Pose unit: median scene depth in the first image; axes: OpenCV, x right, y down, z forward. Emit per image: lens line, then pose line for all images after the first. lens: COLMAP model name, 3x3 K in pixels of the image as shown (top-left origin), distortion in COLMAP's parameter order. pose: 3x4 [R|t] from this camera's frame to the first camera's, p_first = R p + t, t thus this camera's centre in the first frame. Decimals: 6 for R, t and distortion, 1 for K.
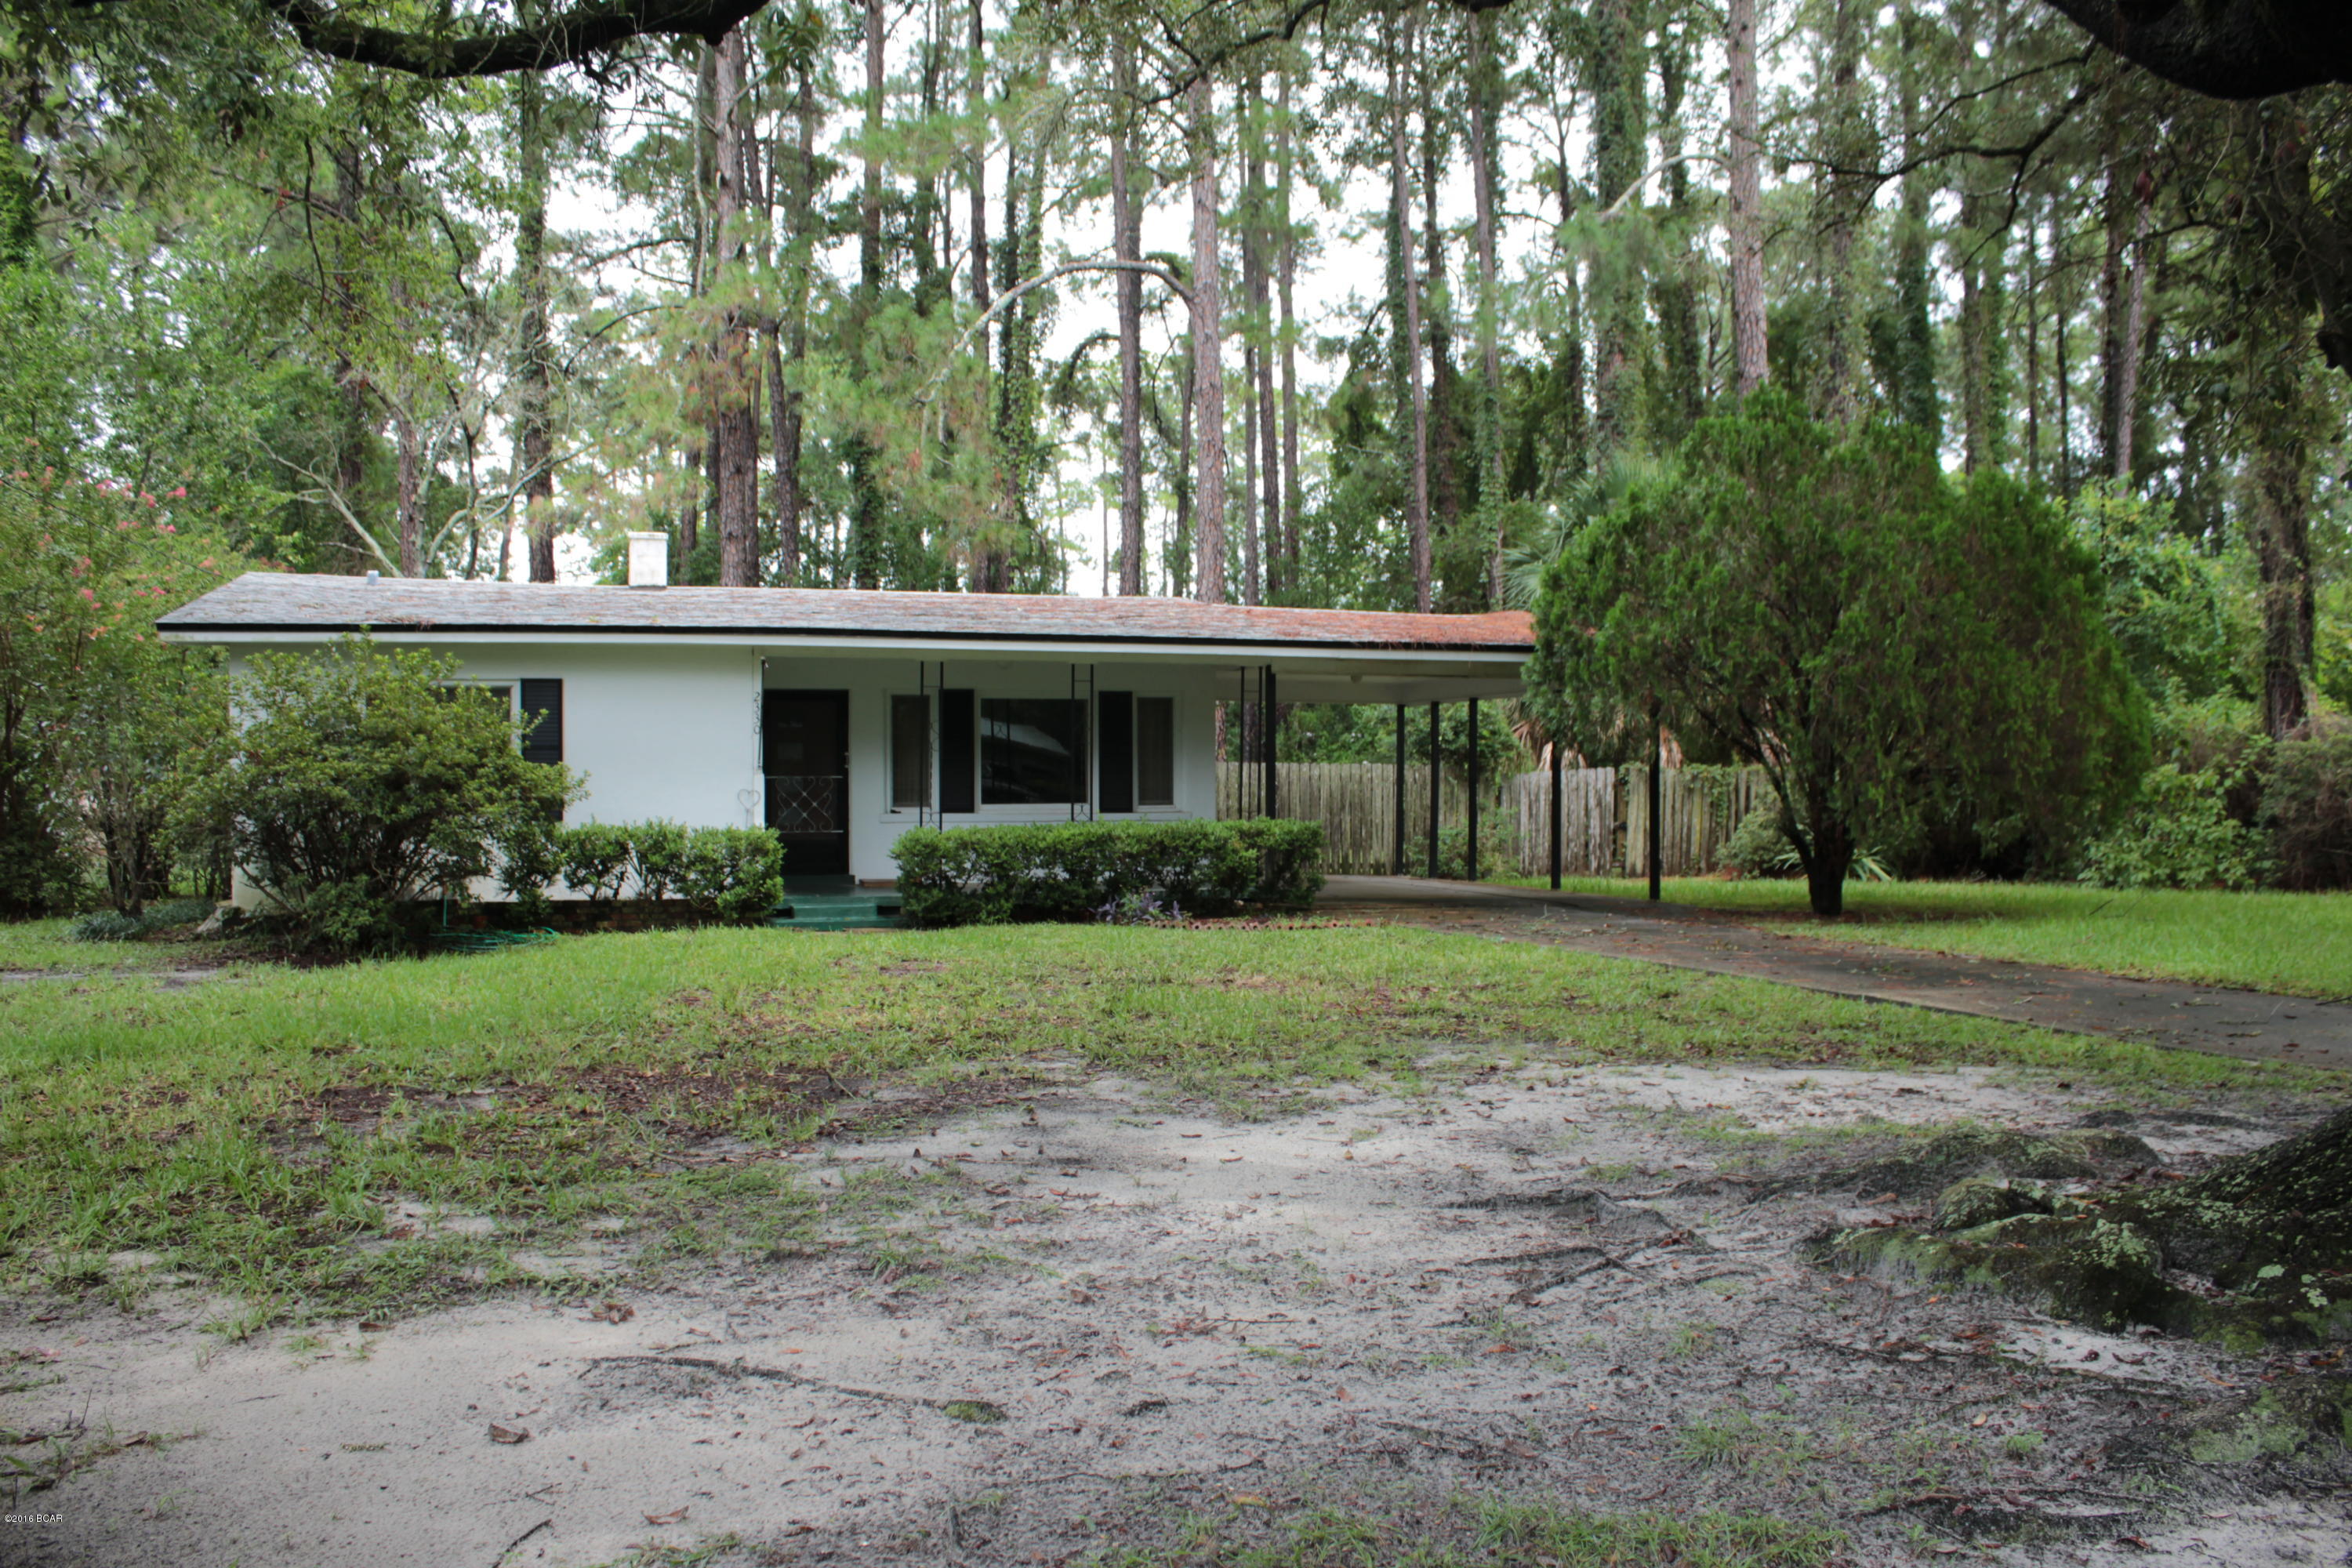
lens RADIAL K [[1961.5, 0, 1176.0], [0, 1961.5, 784.0], [0, 0, 1]] dist [-0.111791, 0.010981]
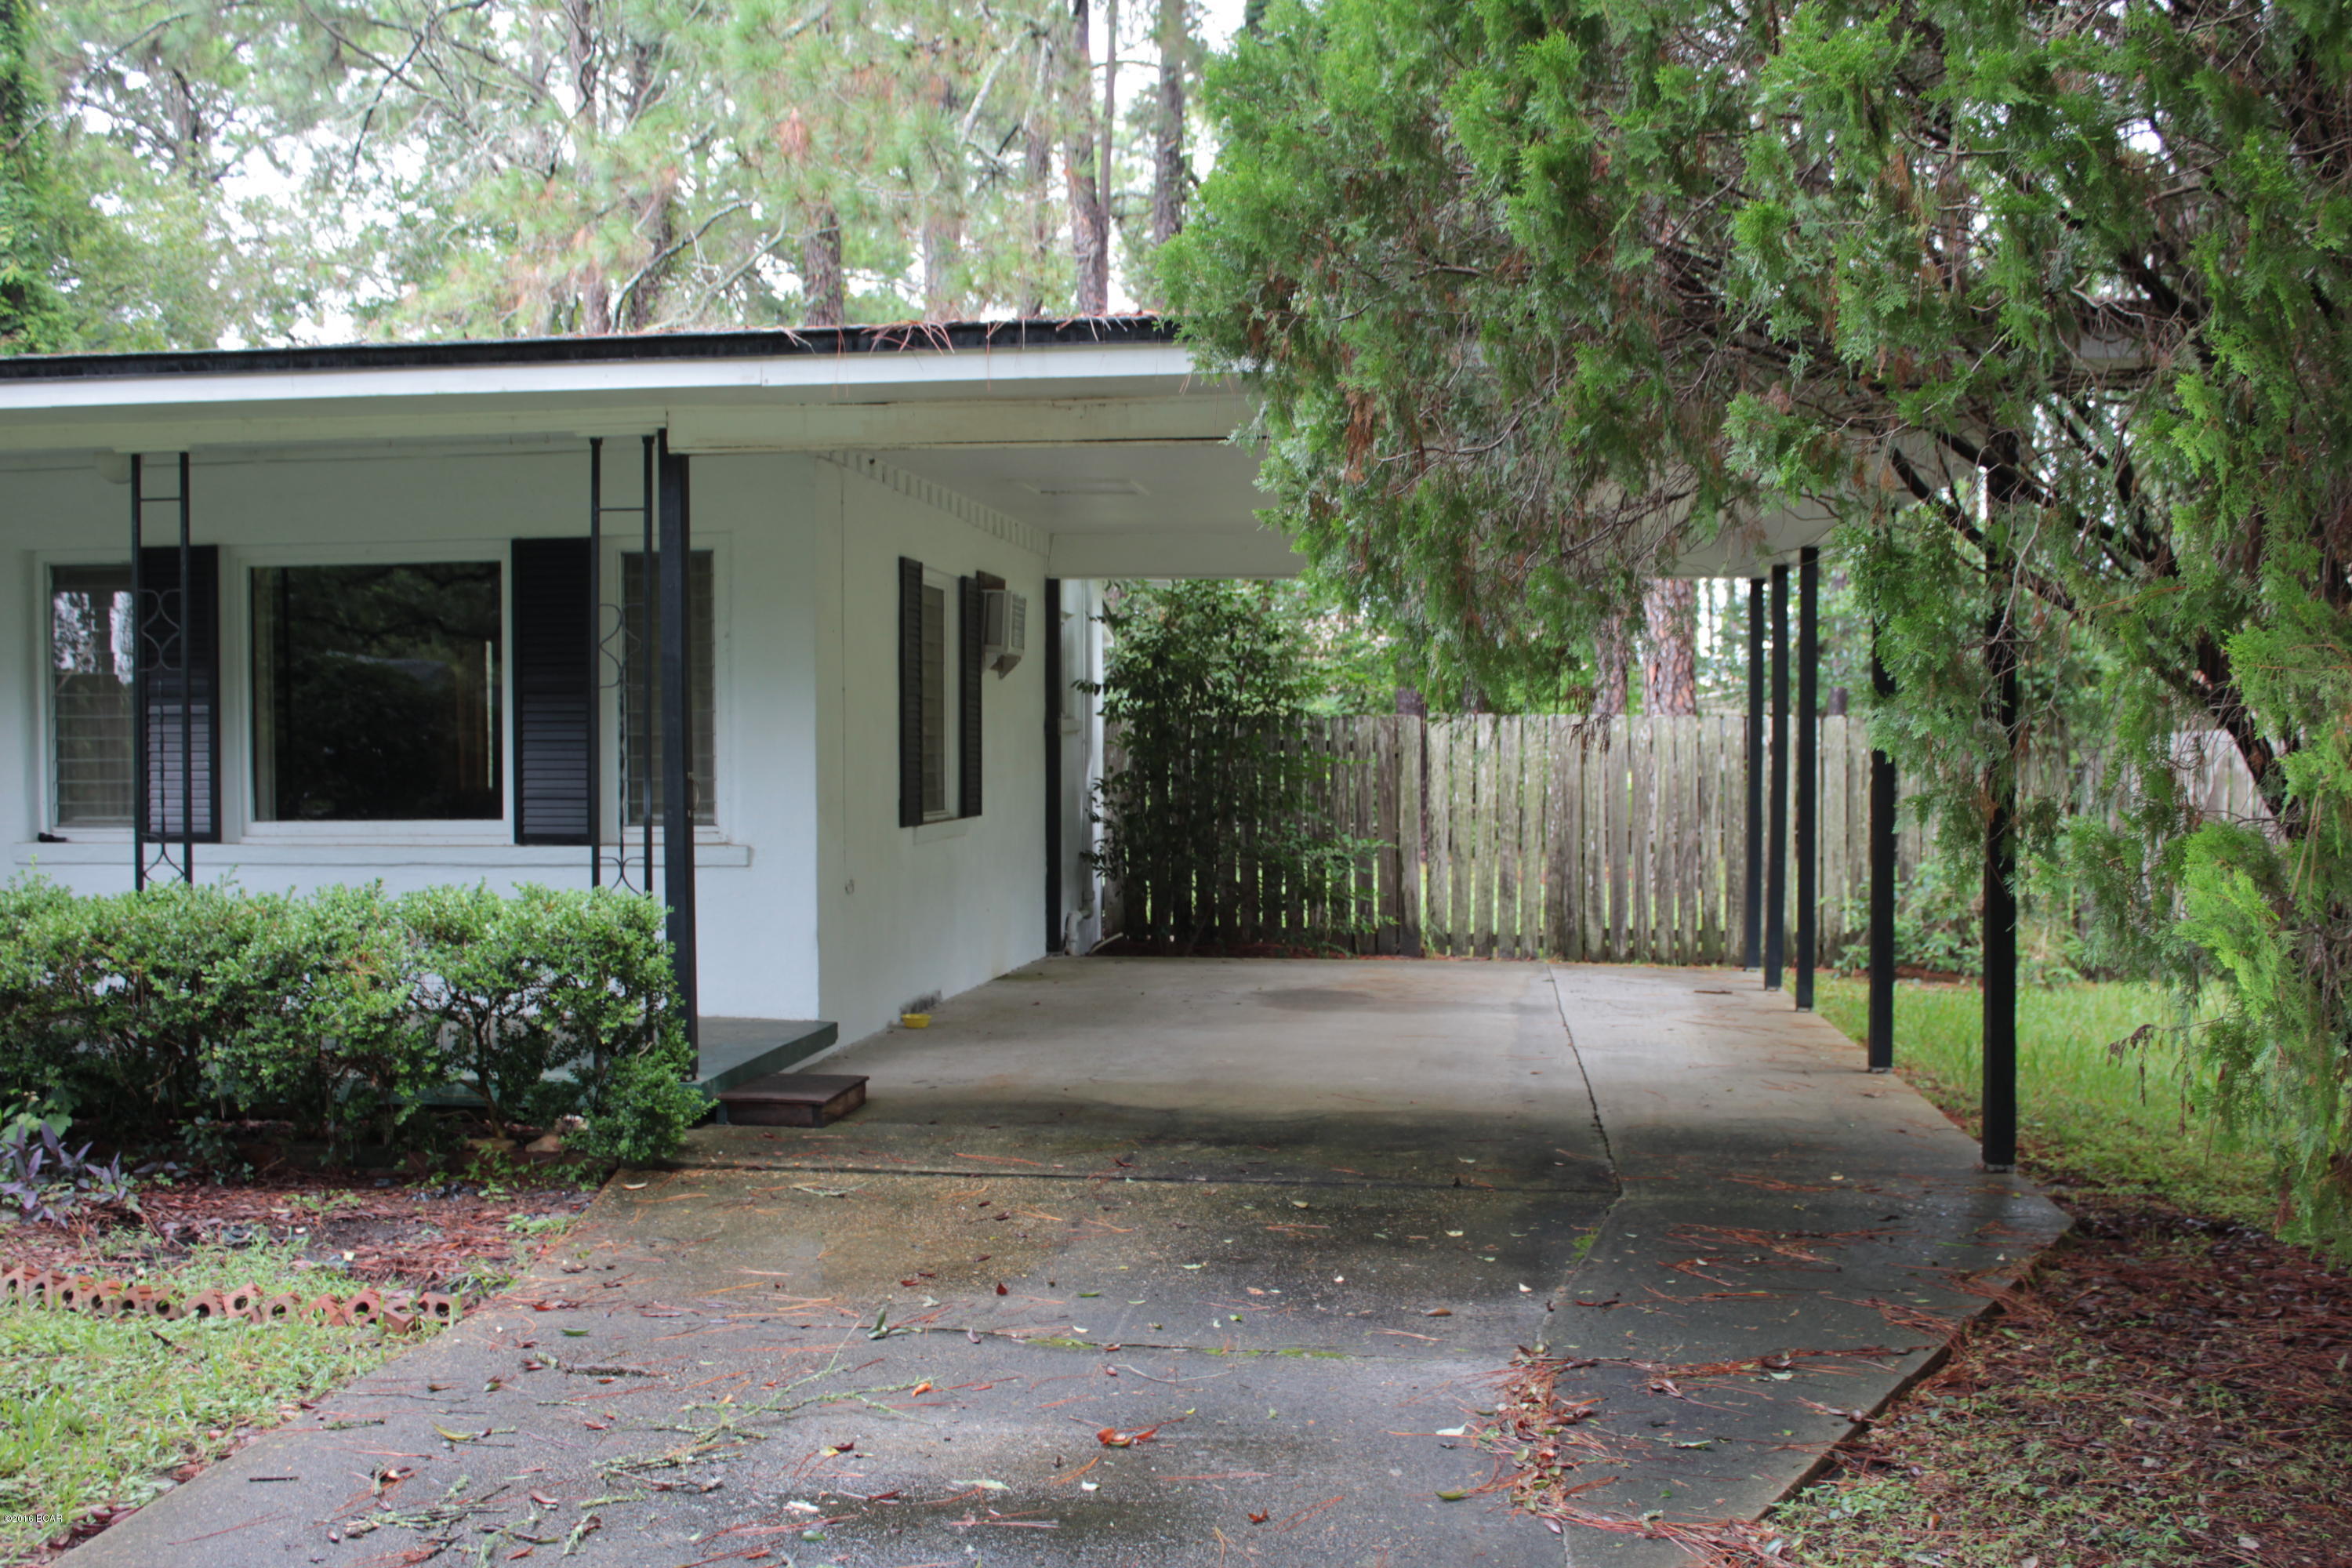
lens RADIAL K [[2420.5, 0, 1174.5], [0, 2420.5, 791.2], [0, 0, 1]] dist [-0.046434, 0.017970]
pose [[0.903201, 0.006682, -0.429167, 0.298355], [0.002639, 0.999773, 0.021119, -0.006598], [0.429211, -0.020207, 0.902978, 0.629397]]
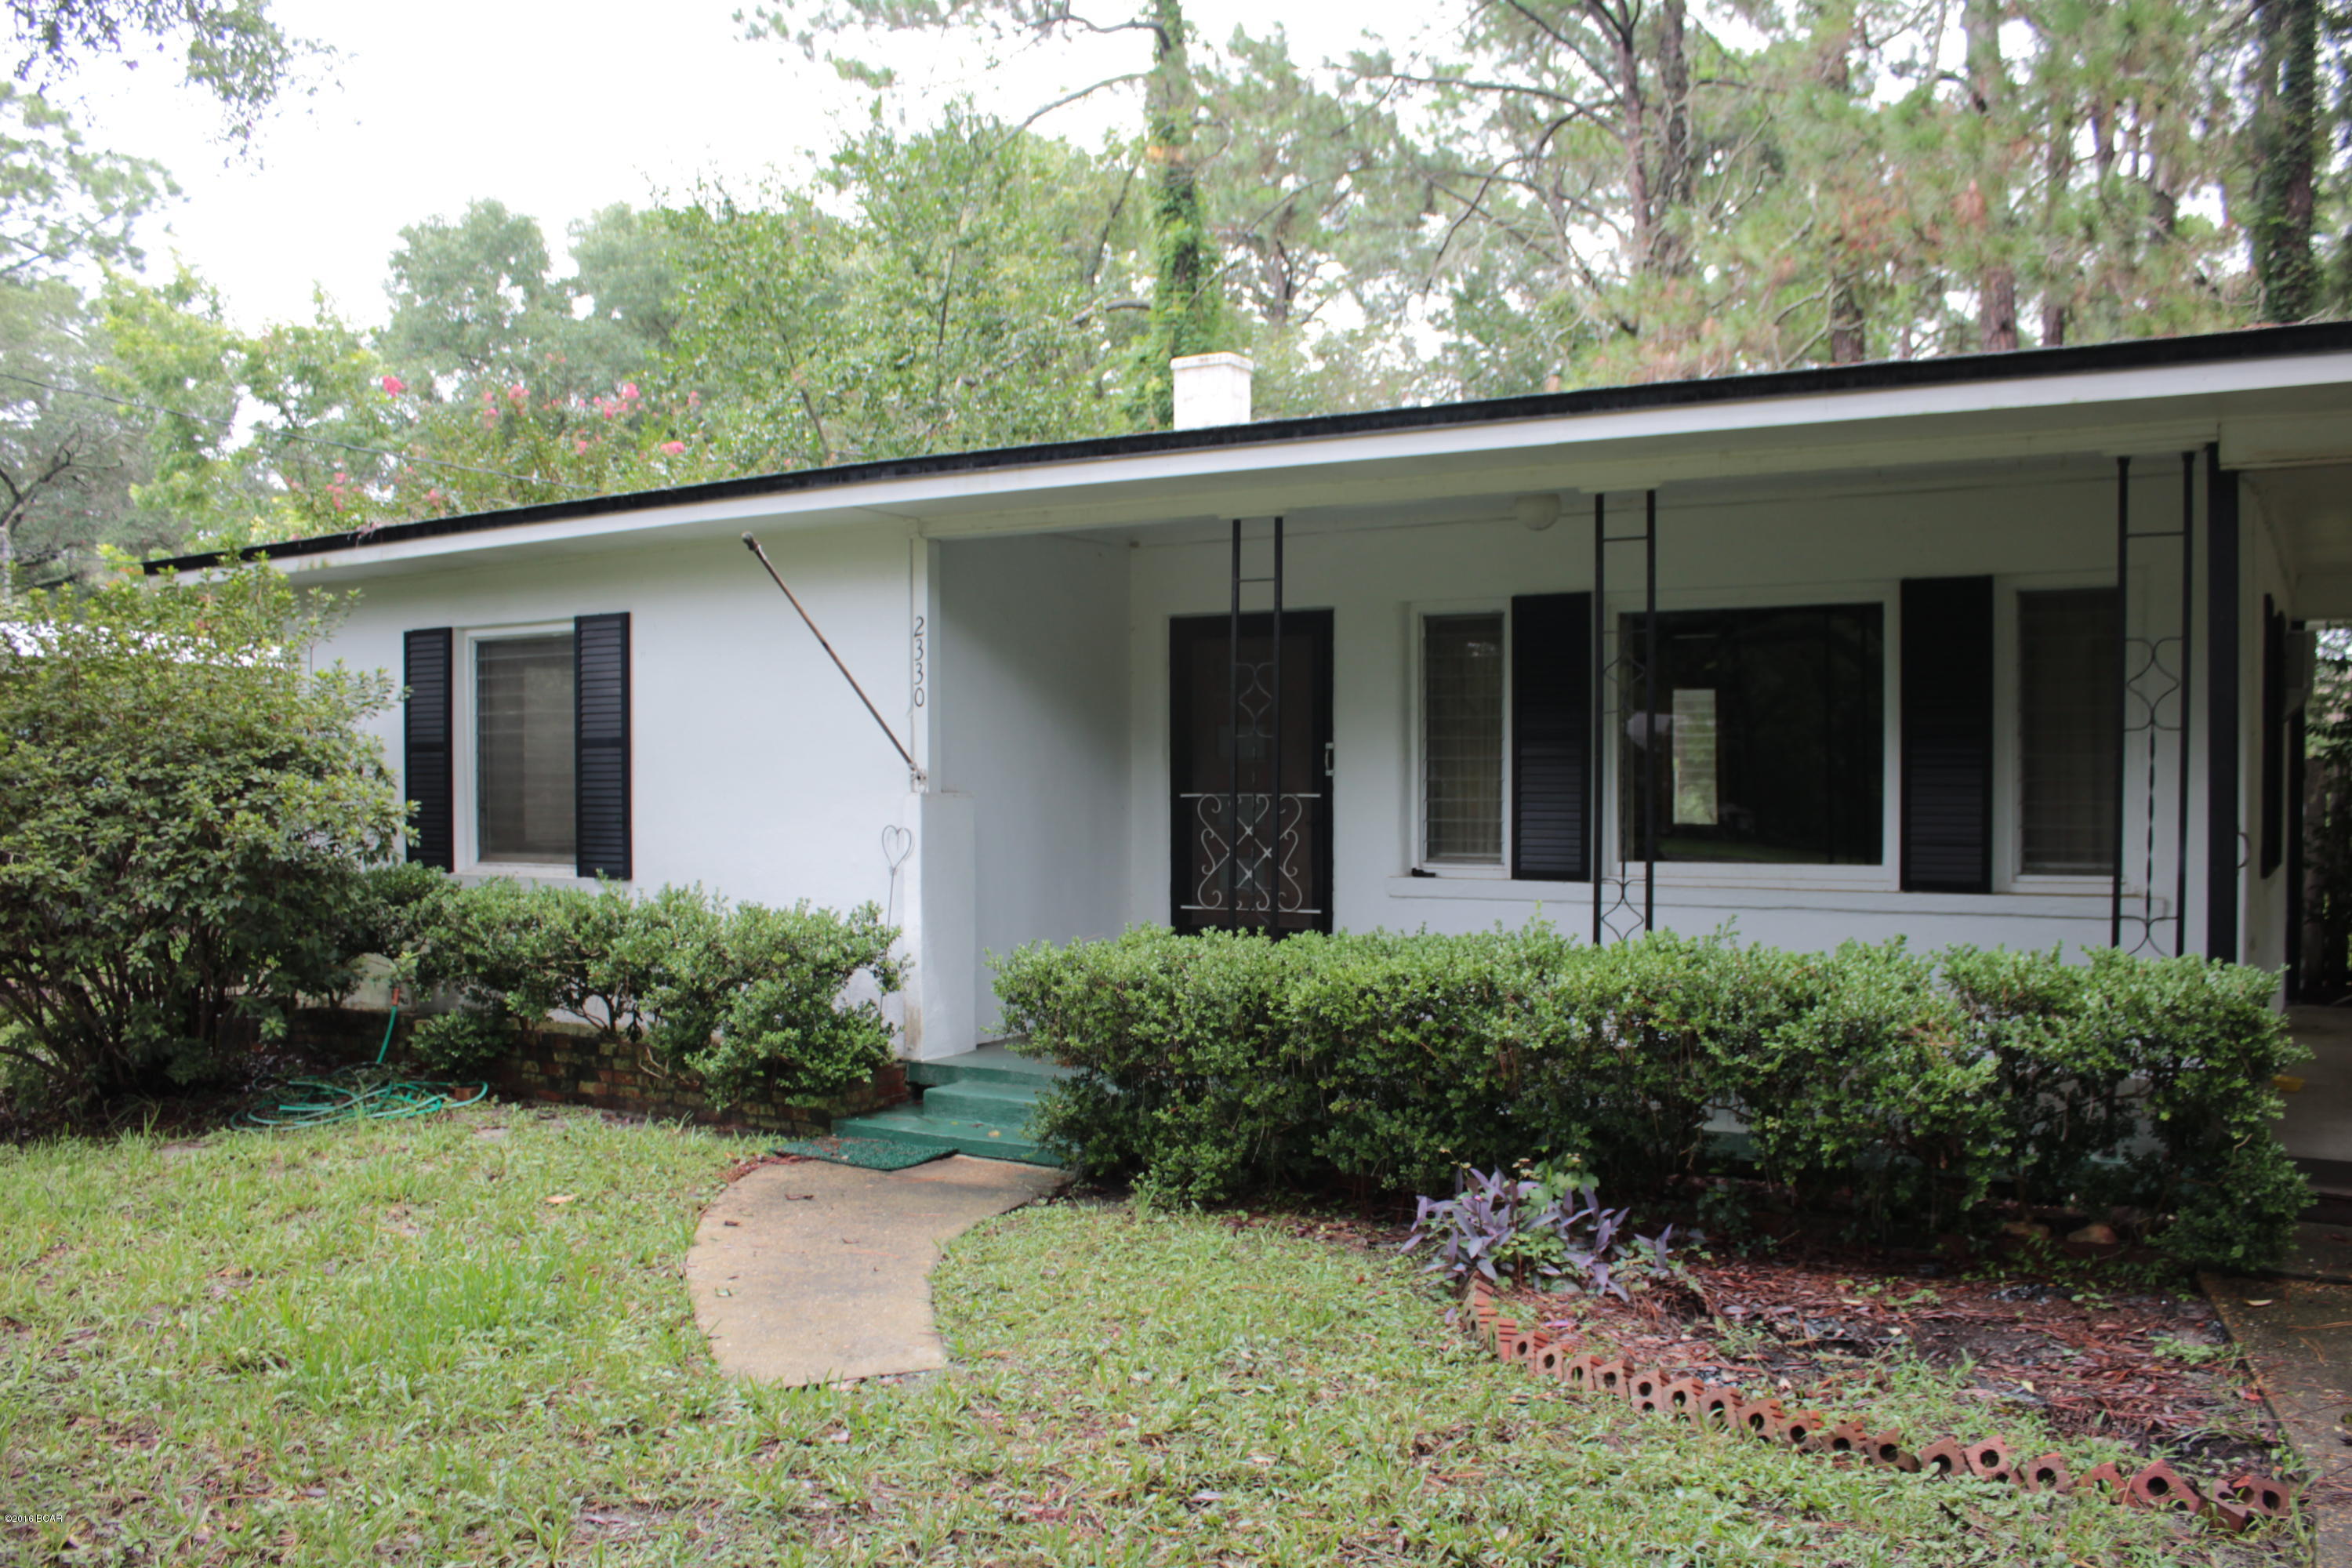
lens RADIAL K [[1961.5, 0, 1176.0], [0, 1961.5, 784.0], [0, 0, 1]] dist [-0.111791, 0.010981]
pose [[0.666845, 0.004515, -0.745182, 0.156258], [-0.001734, 0.999988, 0.004507, -0.008437], [0.745194, -0.001713, 0.666845, 0.651709]]
